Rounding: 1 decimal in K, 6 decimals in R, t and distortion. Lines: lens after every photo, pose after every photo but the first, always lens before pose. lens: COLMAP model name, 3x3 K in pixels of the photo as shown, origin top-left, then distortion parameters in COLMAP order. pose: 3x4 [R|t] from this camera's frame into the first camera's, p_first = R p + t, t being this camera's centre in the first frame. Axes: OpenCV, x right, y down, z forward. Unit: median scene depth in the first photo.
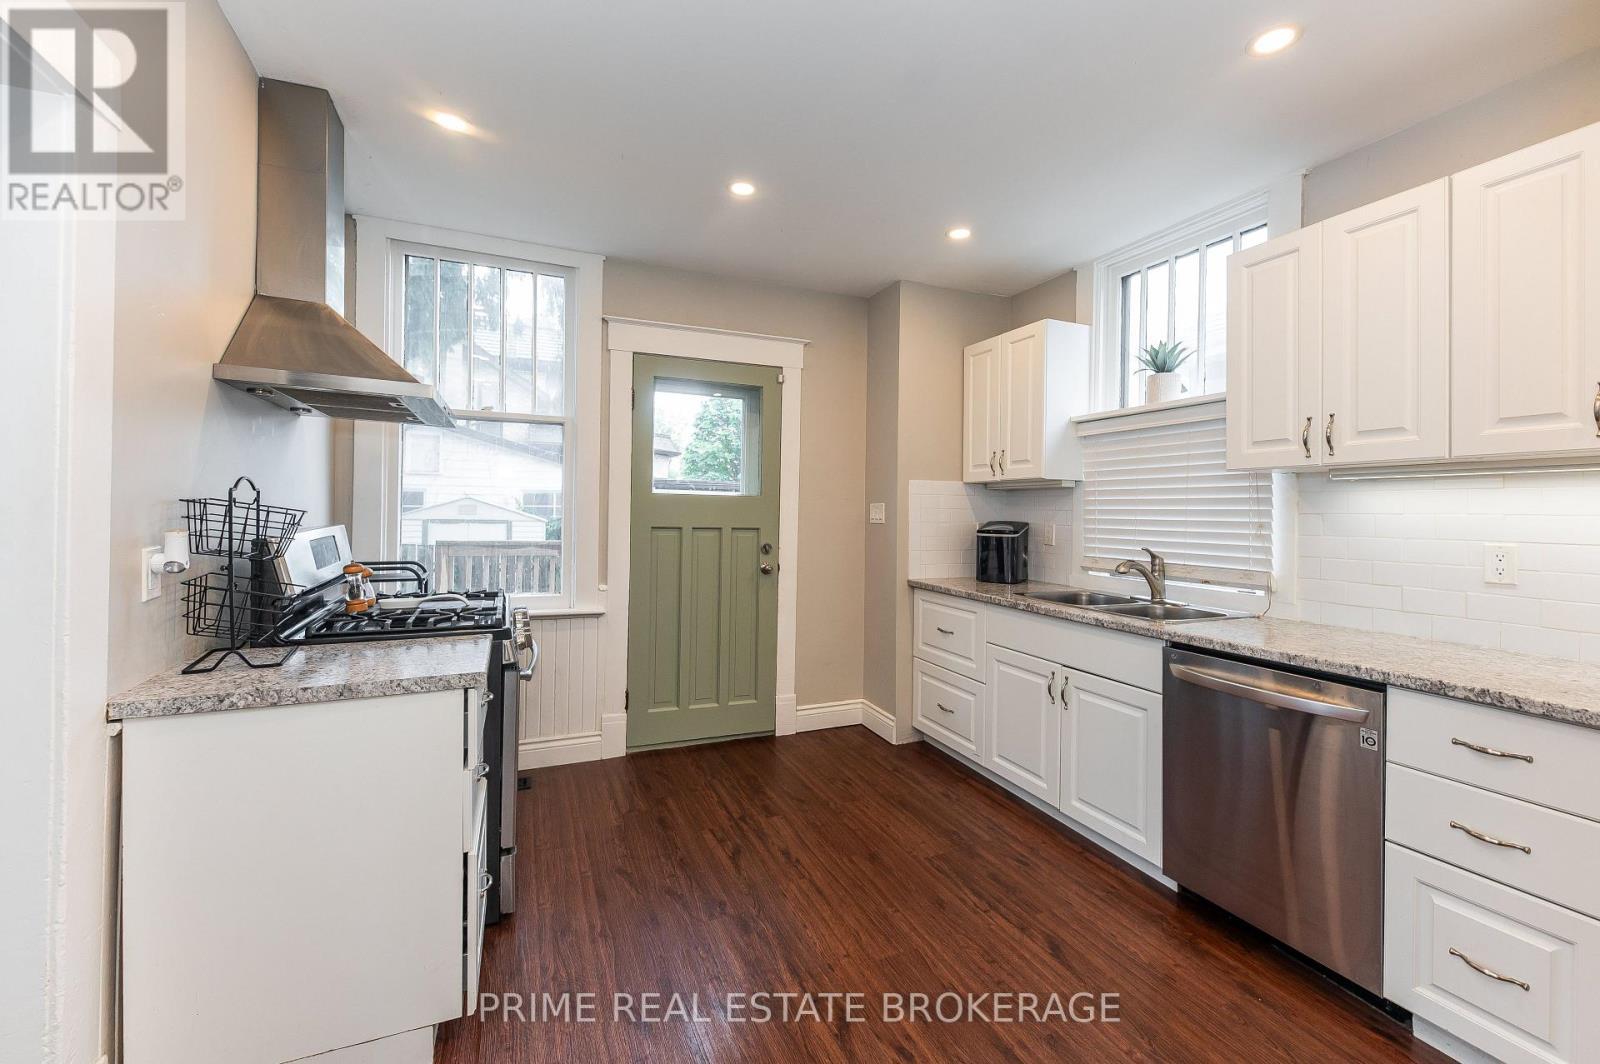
lens RADIAL K [[655.7, 0, 792.9], [0, 655.7, 508.8], [0, 0, 1]] dist [-0.000787, -0.000833]
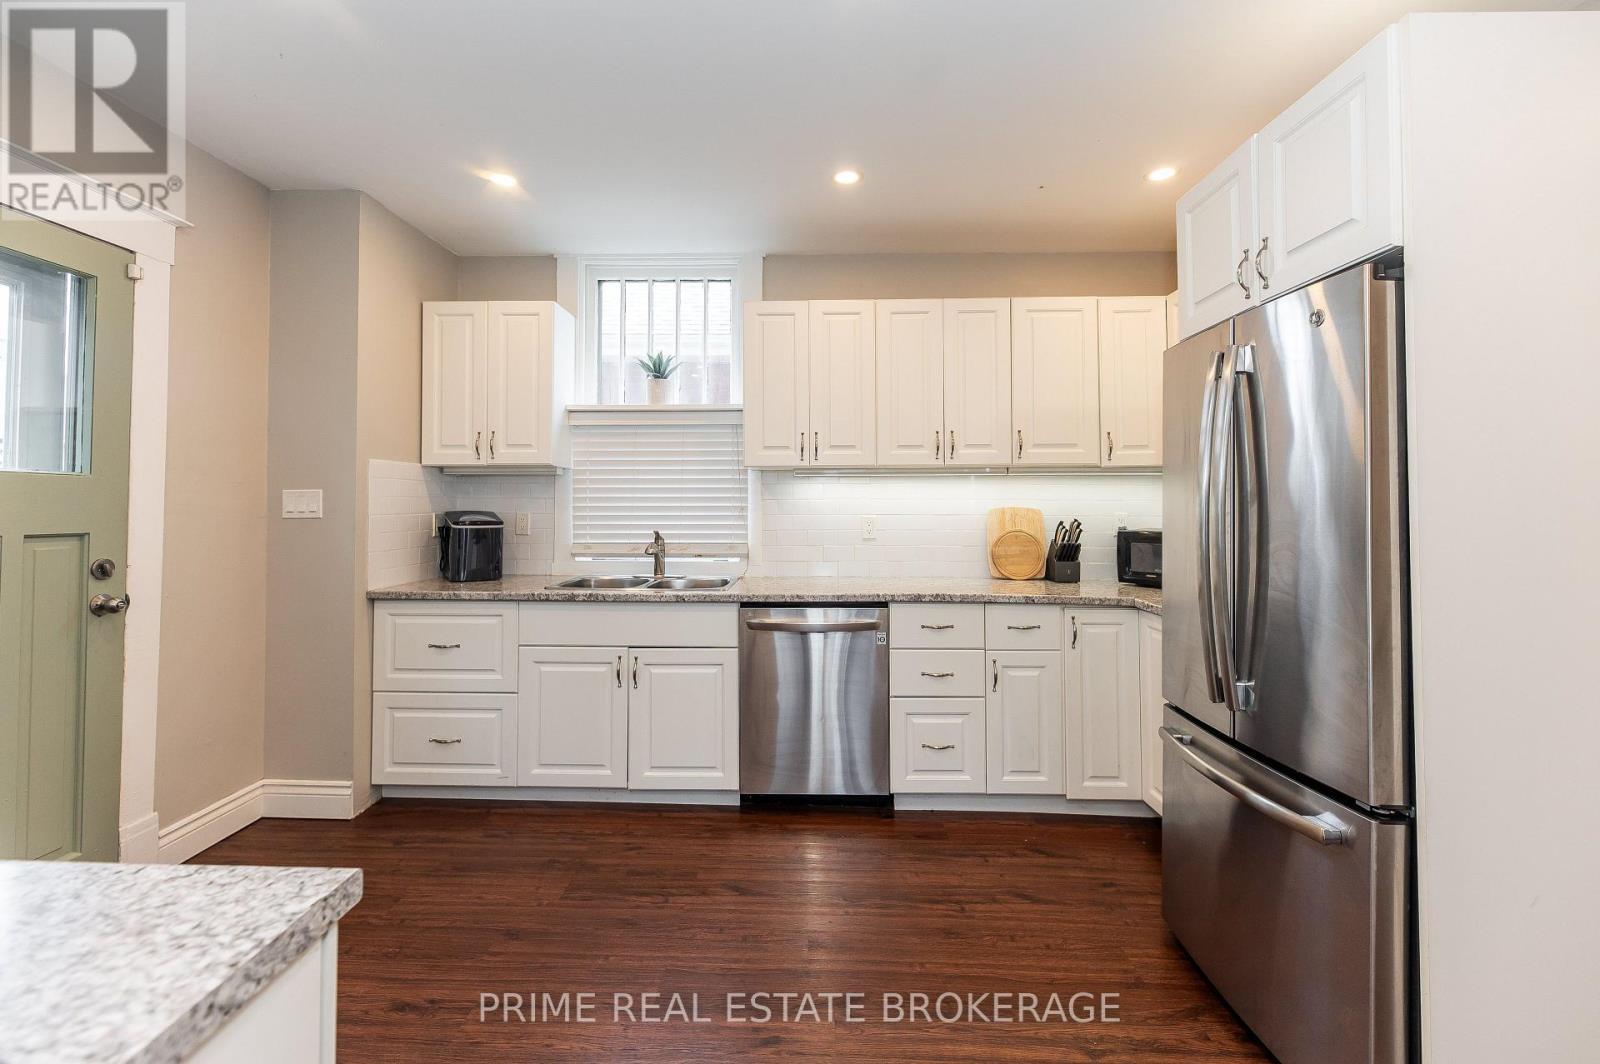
lens RADIAL K [[668.0, 0, 797.7], [0, 668.0, 490.4], [0, 0, 1]] dist [-0.001854, -0.000537]
pose [[0.406330, 0.006584, 0.913702, -0.400001], [0.002389, 0.999963, -0.008268, 0.000131], [-0.913723, 0.005542, 0.406300, 0.291360]]
